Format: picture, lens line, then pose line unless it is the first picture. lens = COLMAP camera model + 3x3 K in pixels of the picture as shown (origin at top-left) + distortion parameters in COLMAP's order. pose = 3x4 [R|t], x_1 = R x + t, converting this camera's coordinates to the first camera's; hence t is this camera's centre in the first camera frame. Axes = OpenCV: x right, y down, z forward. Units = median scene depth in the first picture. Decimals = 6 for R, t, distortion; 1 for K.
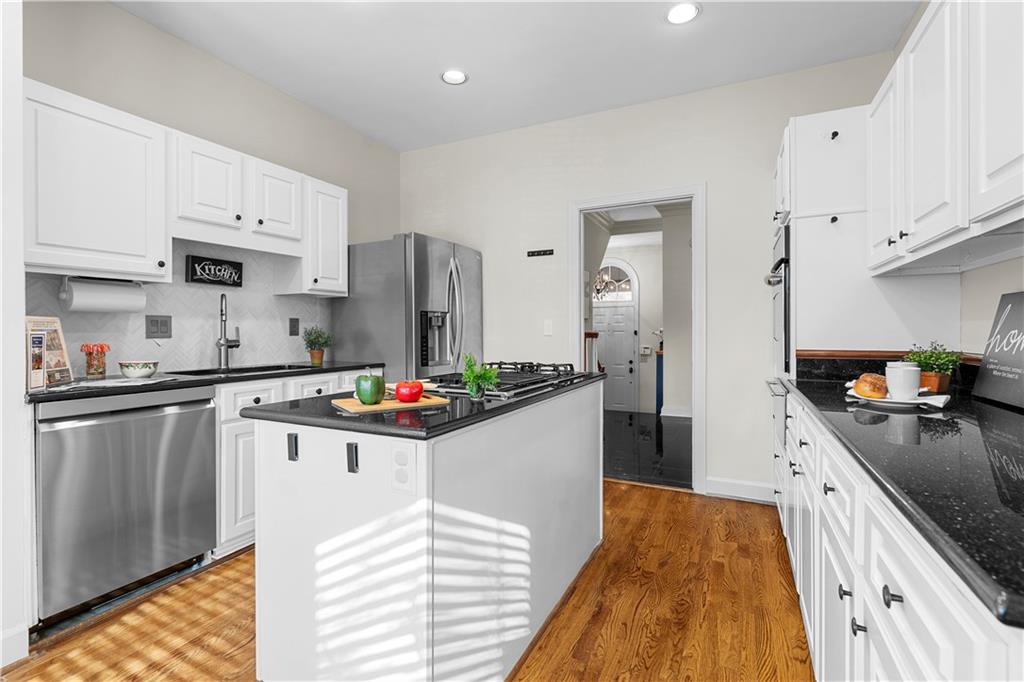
lens RADIAL K [[462.3, 0, 509.7], [0, 462.3, 334.4], [0, 0, 1]] dist [-0.010054, 0.001770]
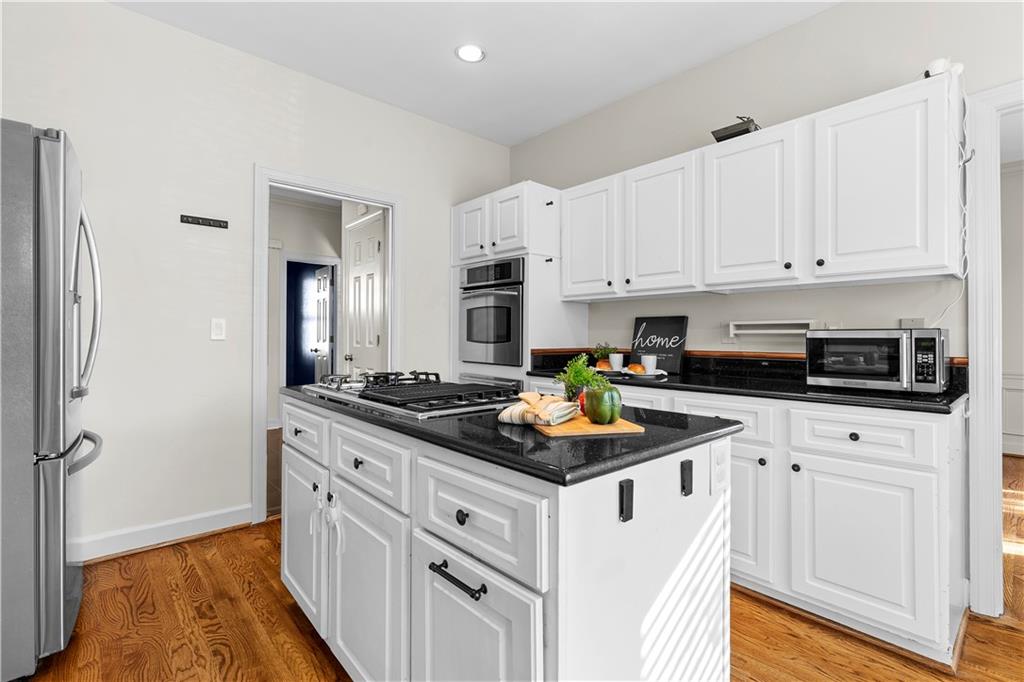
lens RADIAL K [[462.3, 0, 513.5], [0, 462.3, 334.2], [0, 0, 1]] dist [-0.010054, 0.001770]
pose [[0.378493, 0.009953, 0.925551, -0.544762], [0.002015, 0.999931, -0.011577, 0.003575], [-0.925602, 0.006246, 0.378447, 0.420120]]
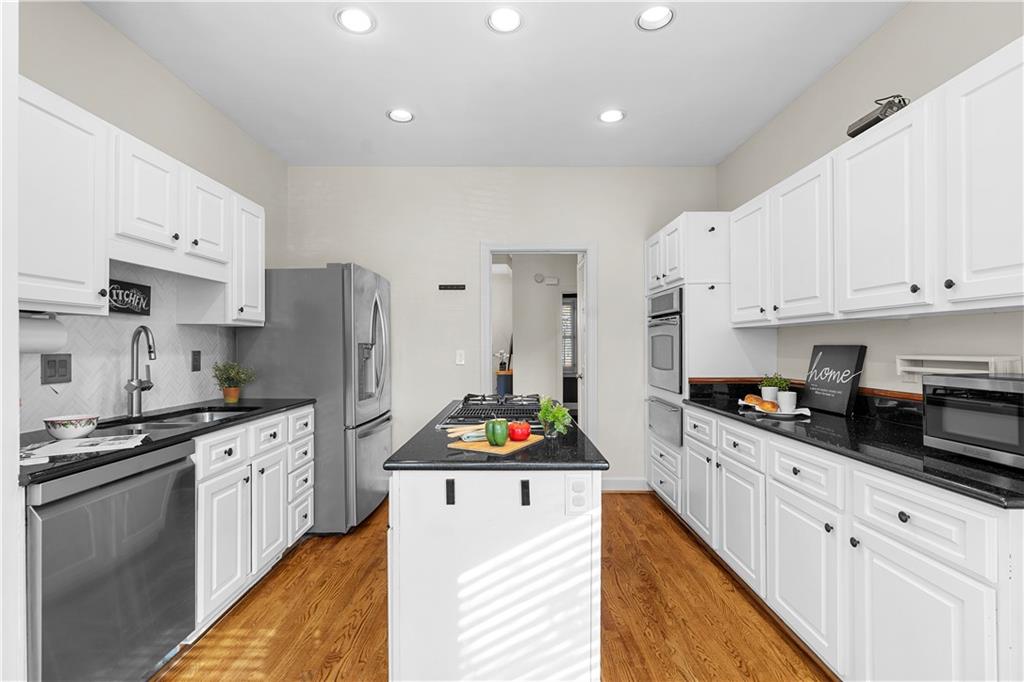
lens RADIAL K [[462.3, 0, 507.6], [0, 462.3, 345.6], [0, 0, 1]] dist [-0.010054, 0.001770]
pose [[0.900178, 0.001181, 0.435521, -0.387904], [0.003263, 0.999950, -0.009455, -0.042249], [-0.435510, 0.009933, 0.900129, -0.020199]]
